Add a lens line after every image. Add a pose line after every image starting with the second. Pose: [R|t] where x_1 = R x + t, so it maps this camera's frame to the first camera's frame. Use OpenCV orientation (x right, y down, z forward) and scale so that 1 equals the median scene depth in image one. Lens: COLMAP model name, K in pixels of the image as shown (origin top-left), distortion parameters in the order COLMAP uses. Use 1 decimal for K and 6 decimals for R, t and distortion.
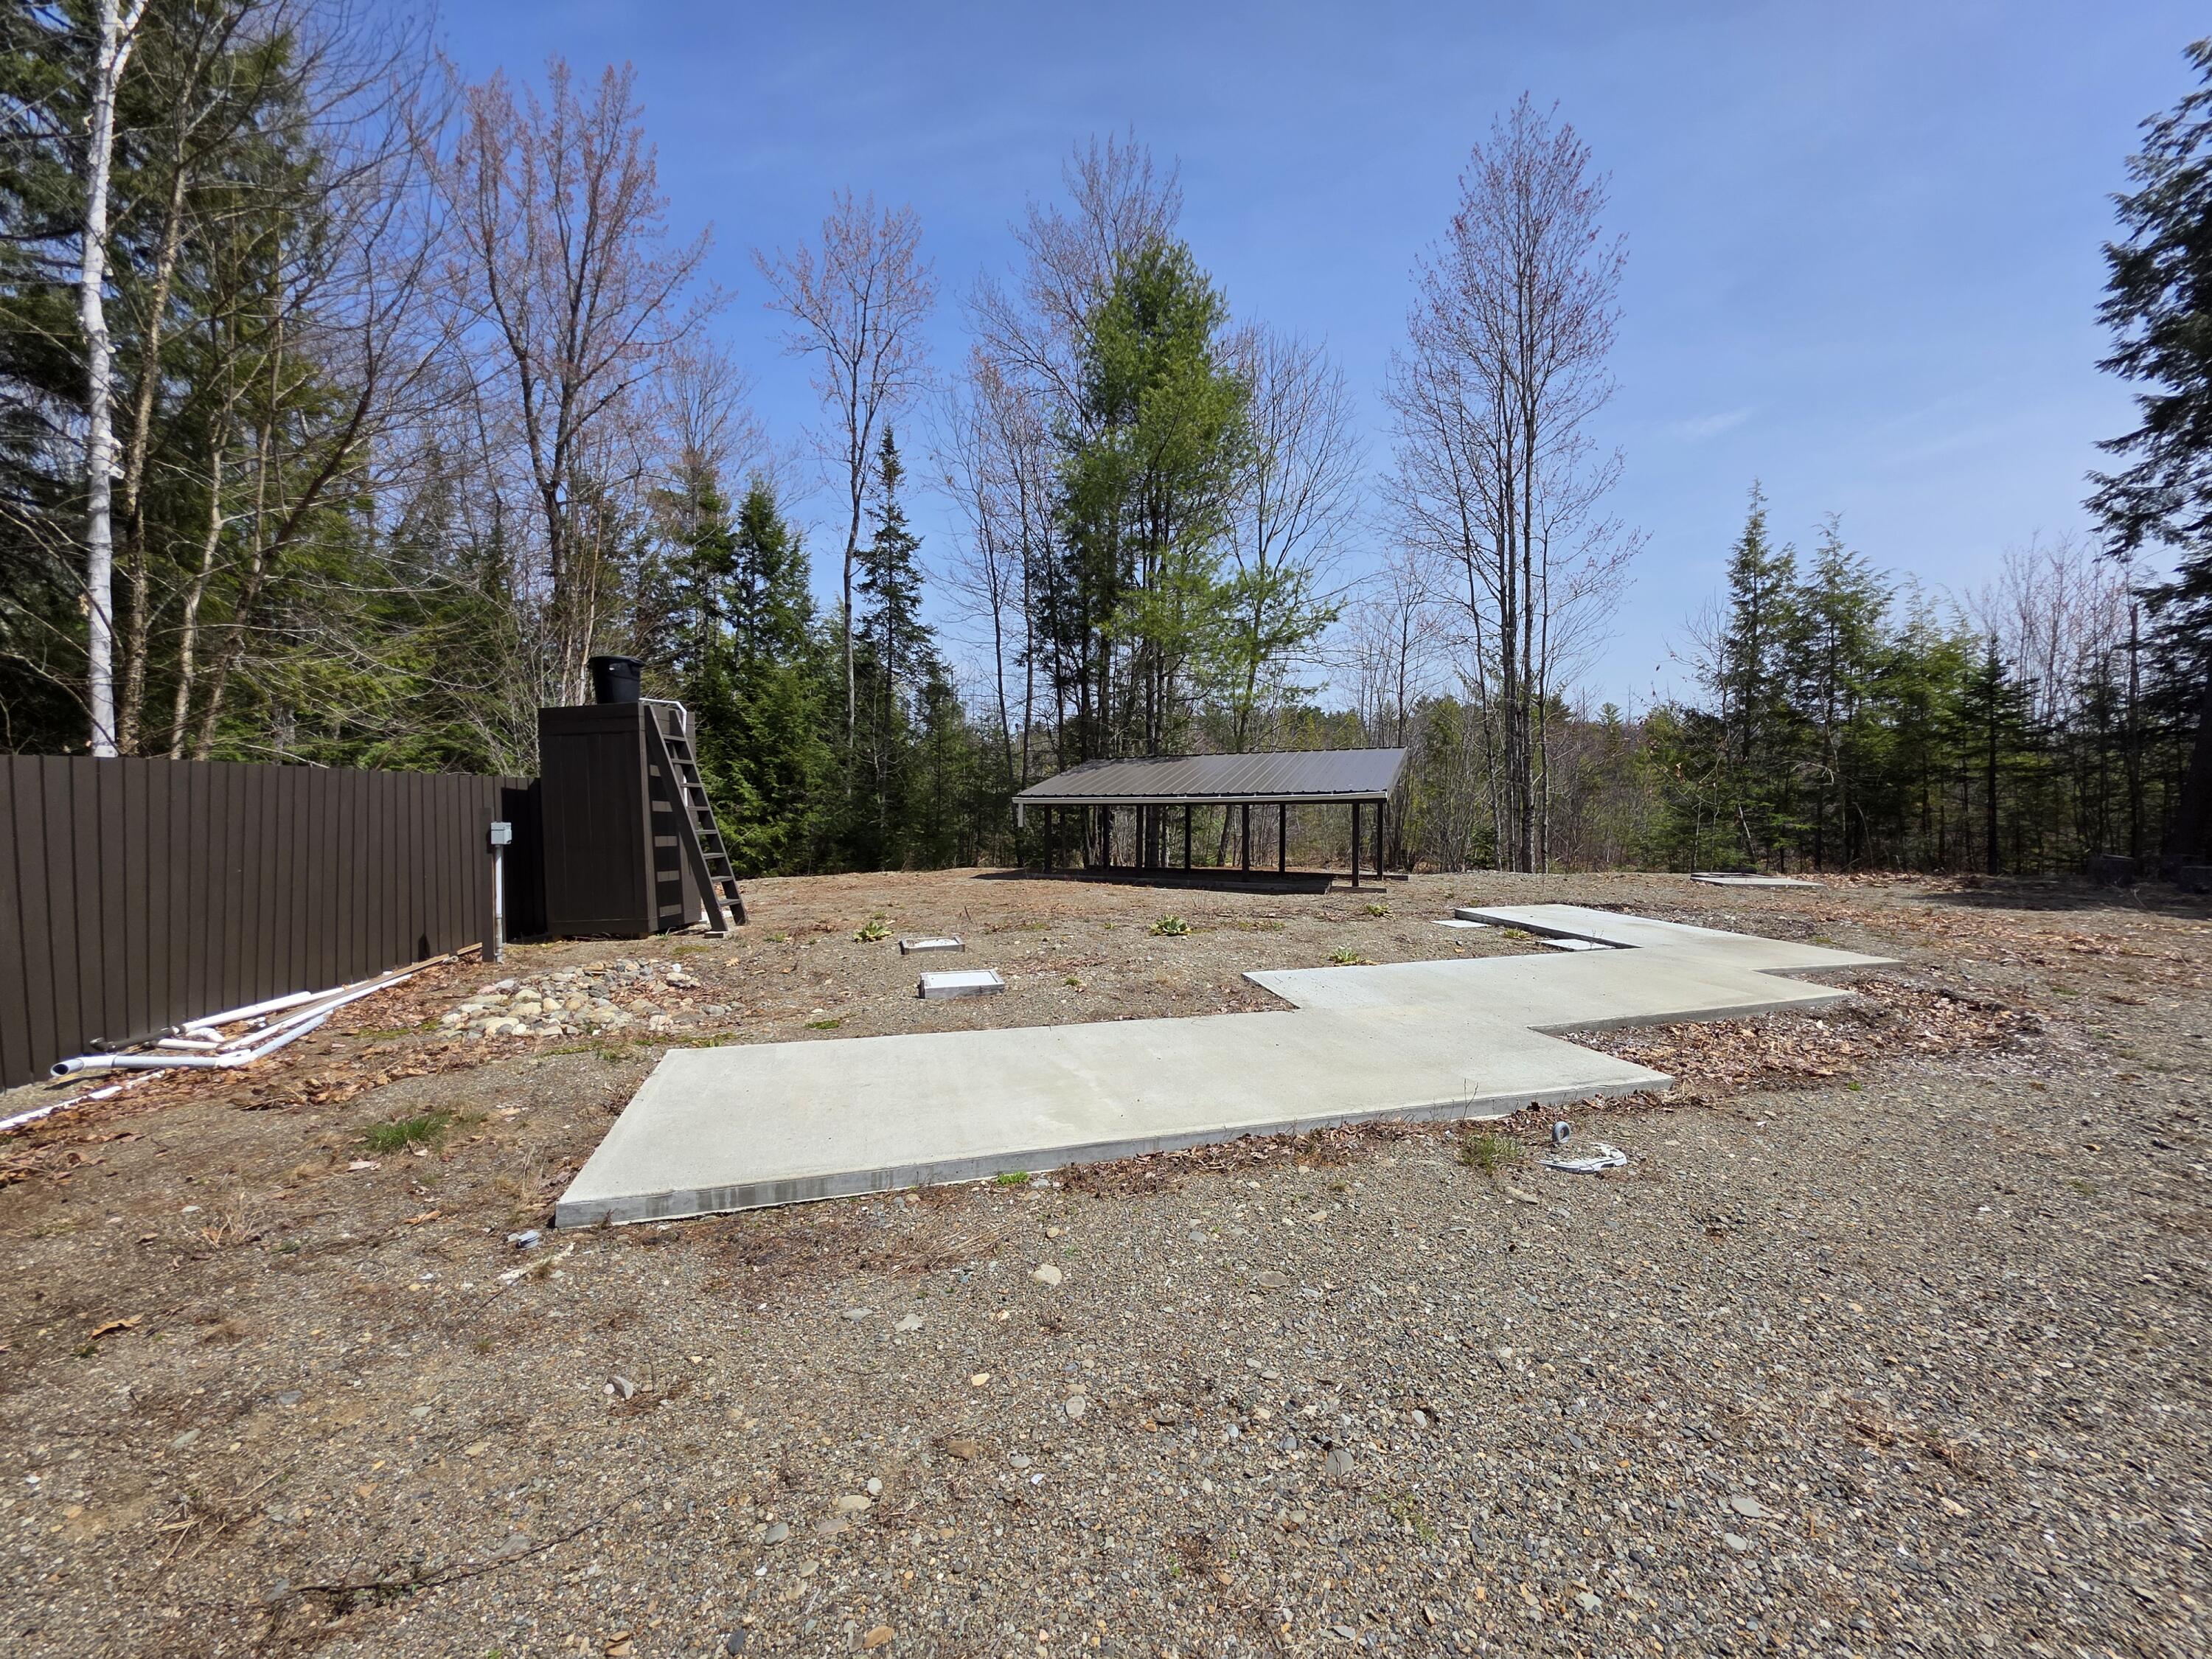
lens RADIAL K [[878.8, 0, 1120.3], [0, 878.8, 822.3], [0, 0, 1]] dist [0.000282, 0.001003]
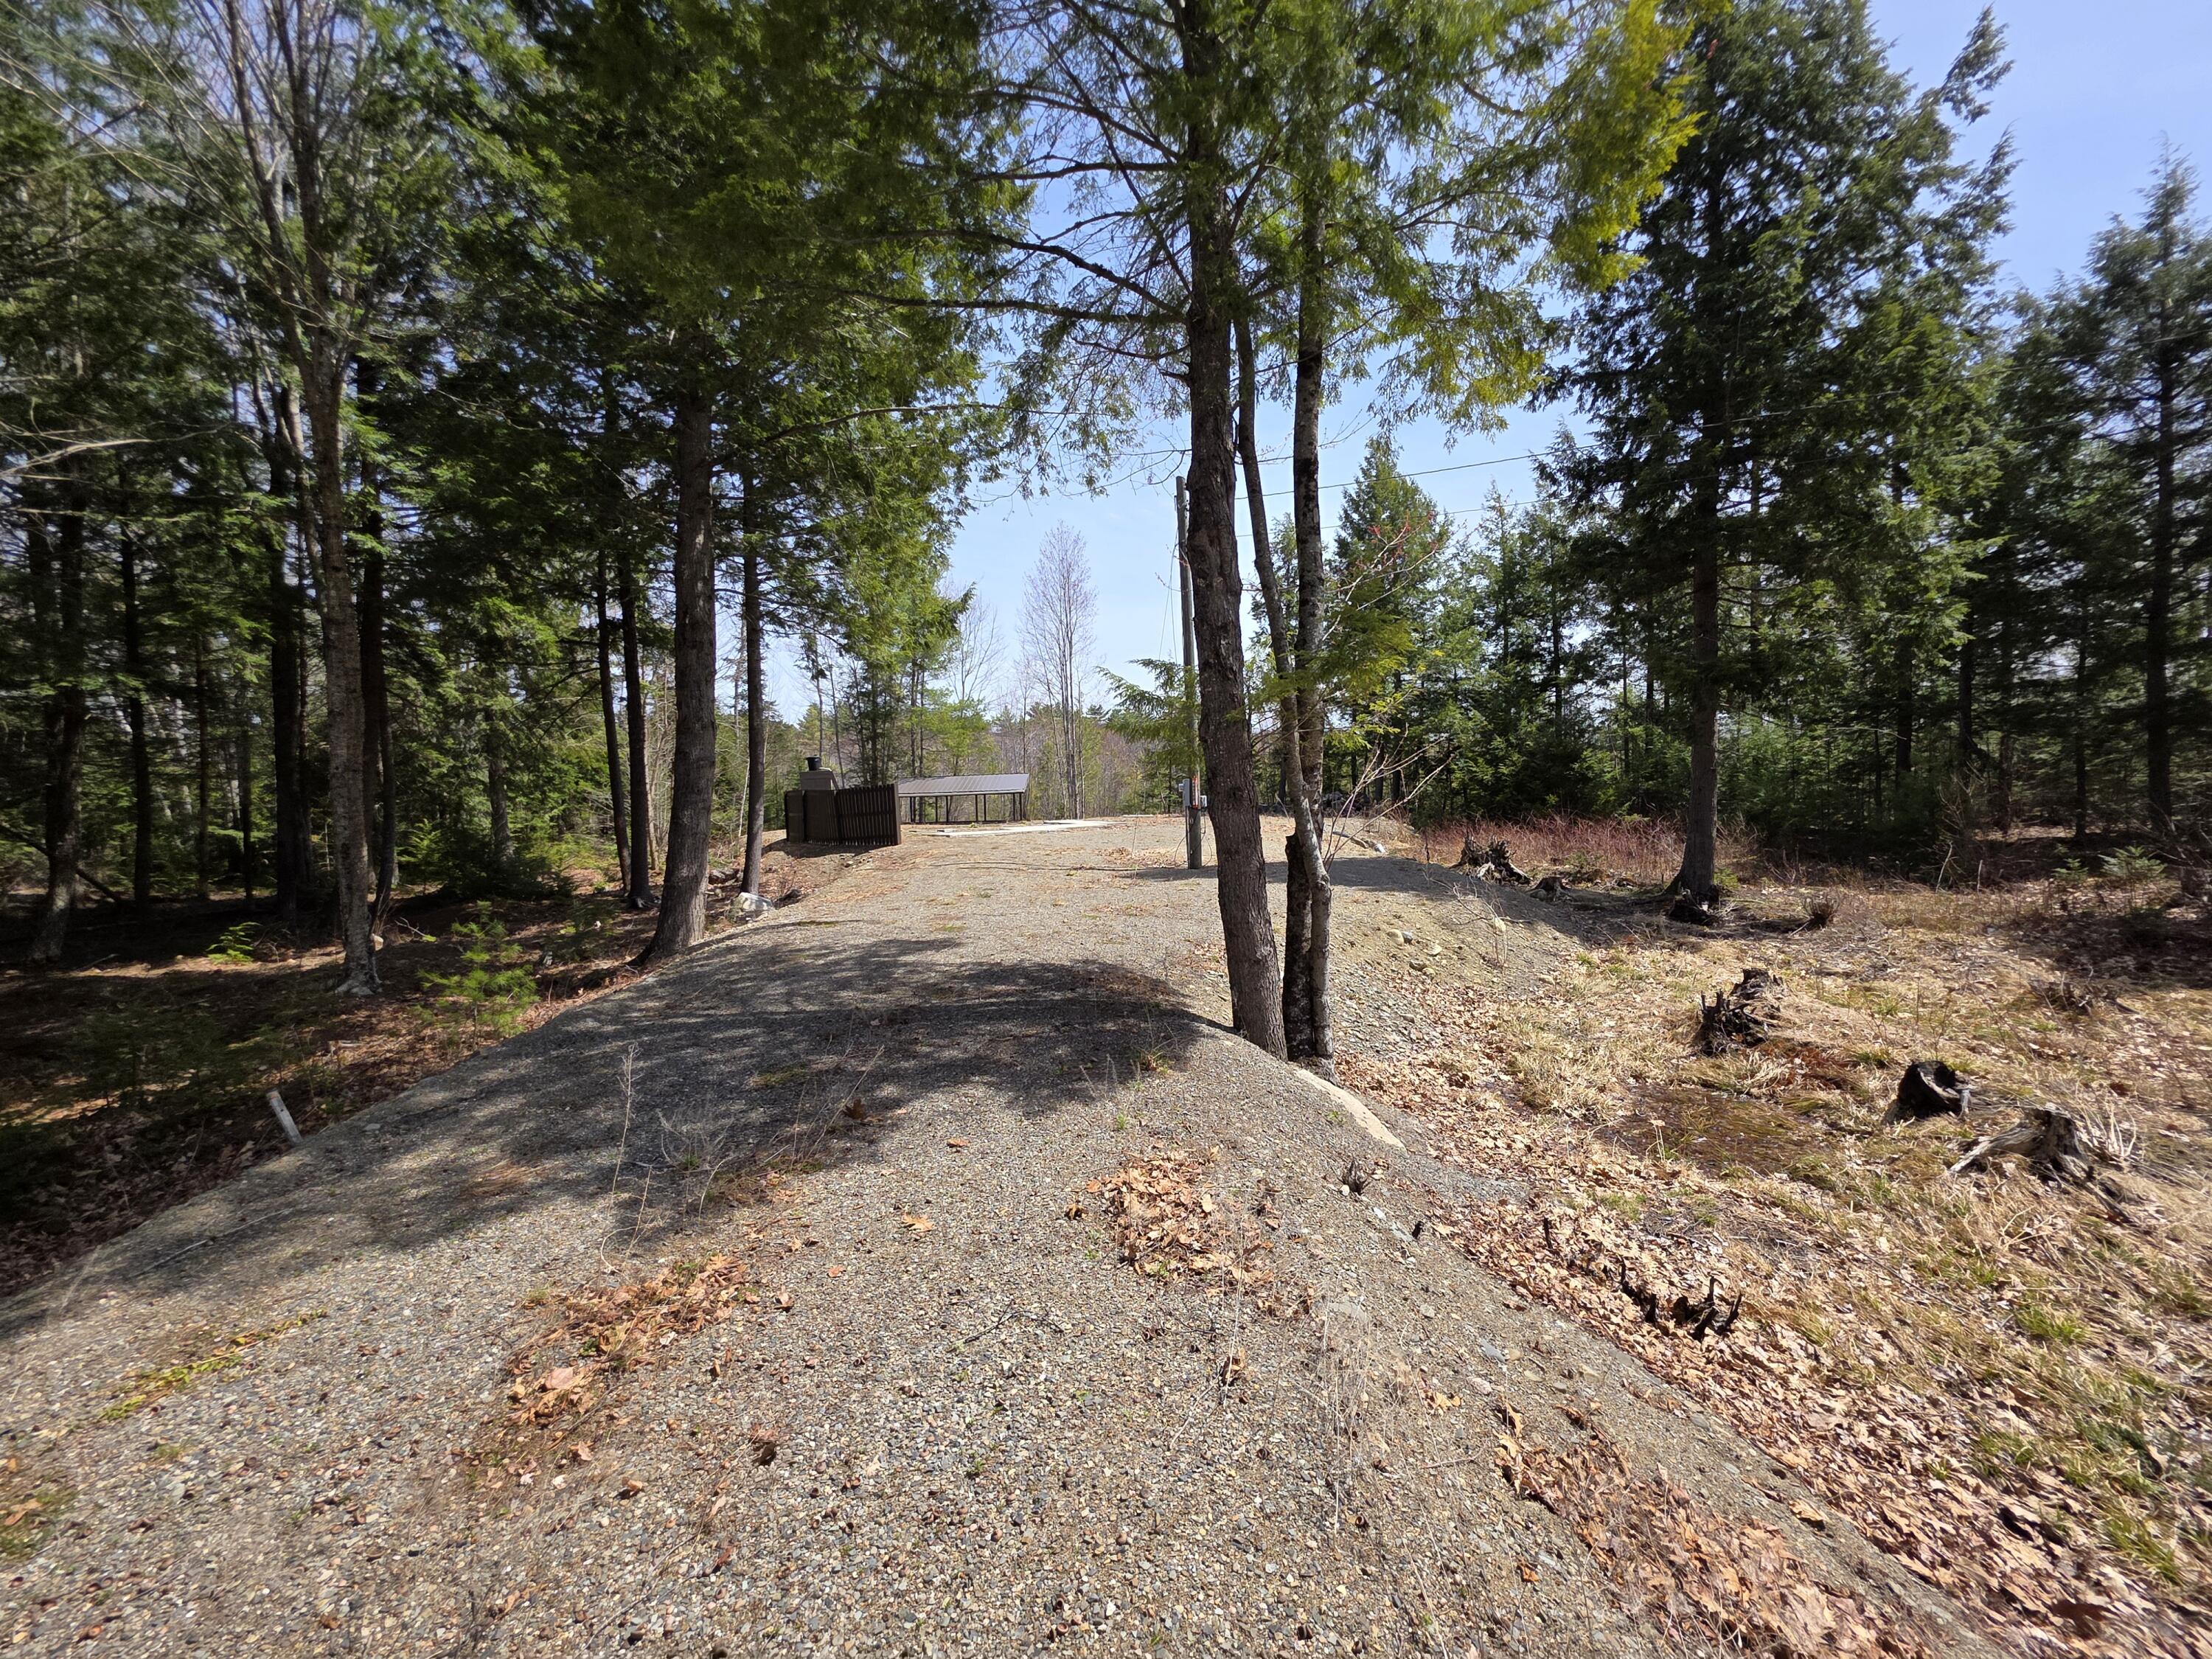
lens RADIAL K [[878.8, 0, 1115.2], [0, 878.8, 808.6], [0, 0, 1]] dist [0.000282, 0.001003]
pose [[0.914815, -0.030893, 0.402691, -0.419310], [0.034371, 0.999408, -0.001411, 0.031199], [-0.402409, 0.015131, 0.915335, -1.274000]]
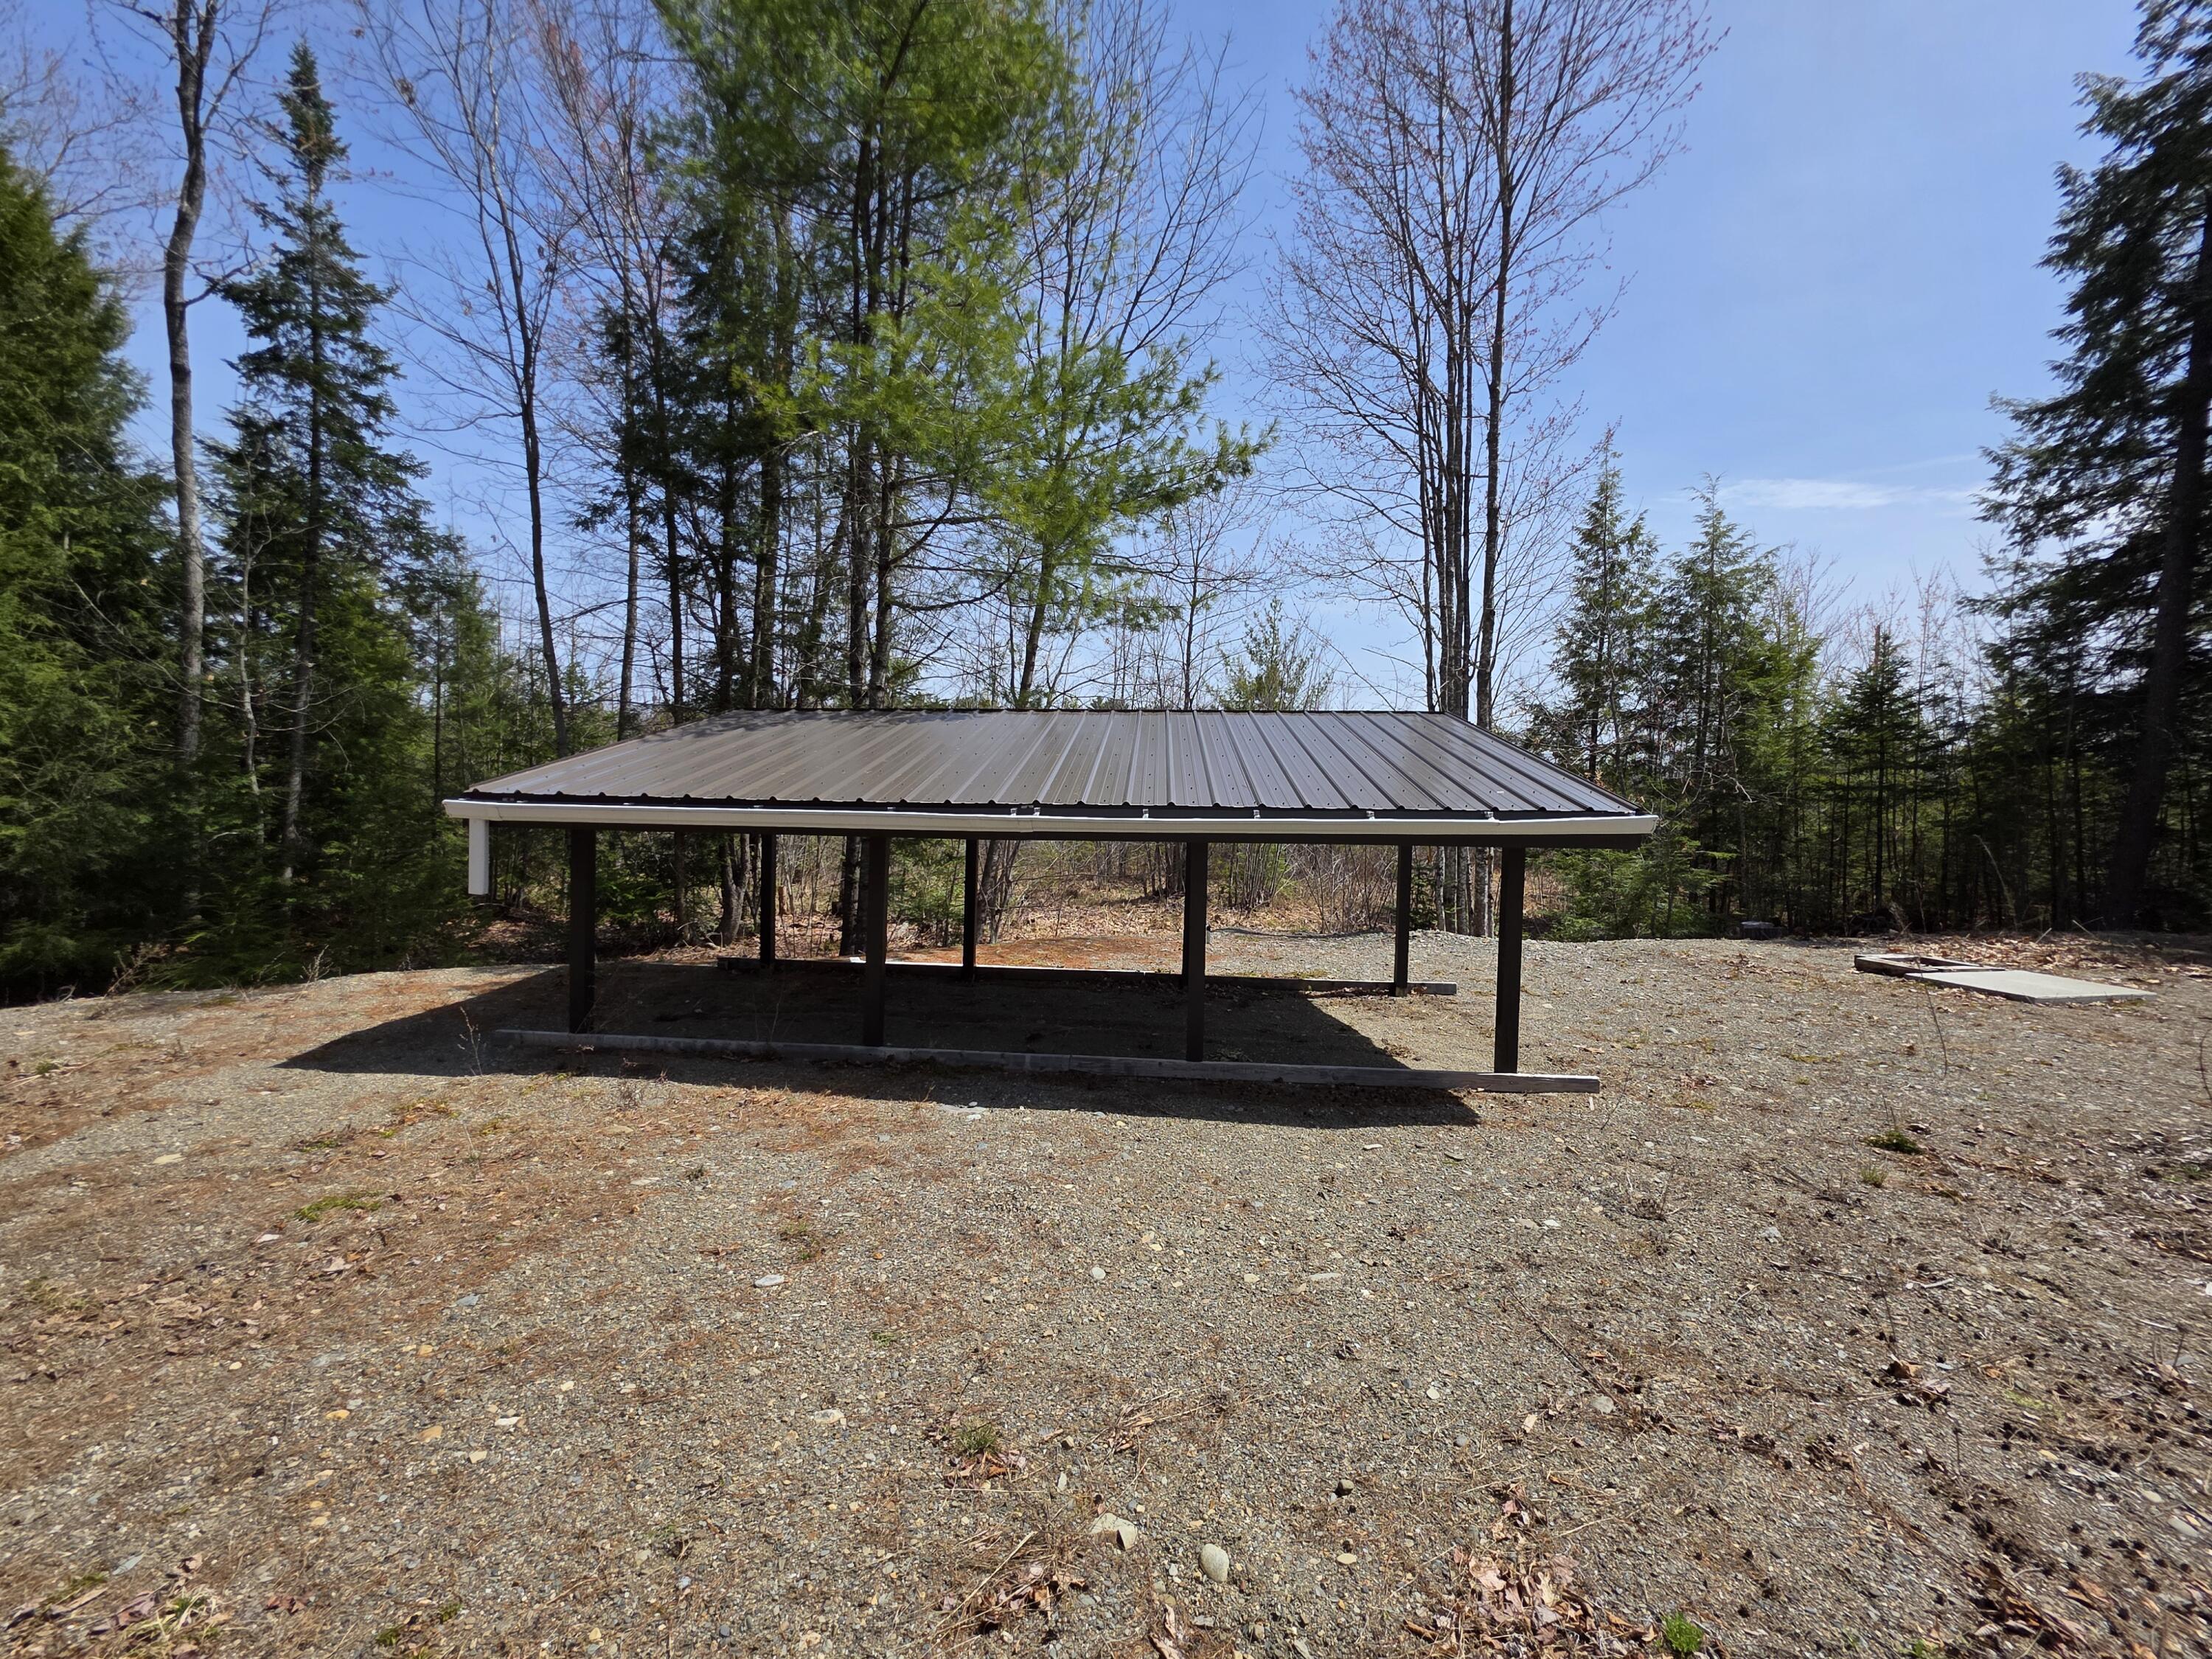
lens RADIAL K [[878.8, 0, 1120.9], [0, 878.8, 840.2], [0, 0, 1]] dist [0.000282, 0.001003]
pose [[0.931091, 0.006589, 0.364727, -0.012531], [-0.016316, 0.999588, 0.023595, -0.018888], [-0.364422, -0.027920, 0.930815, 0.470368]]
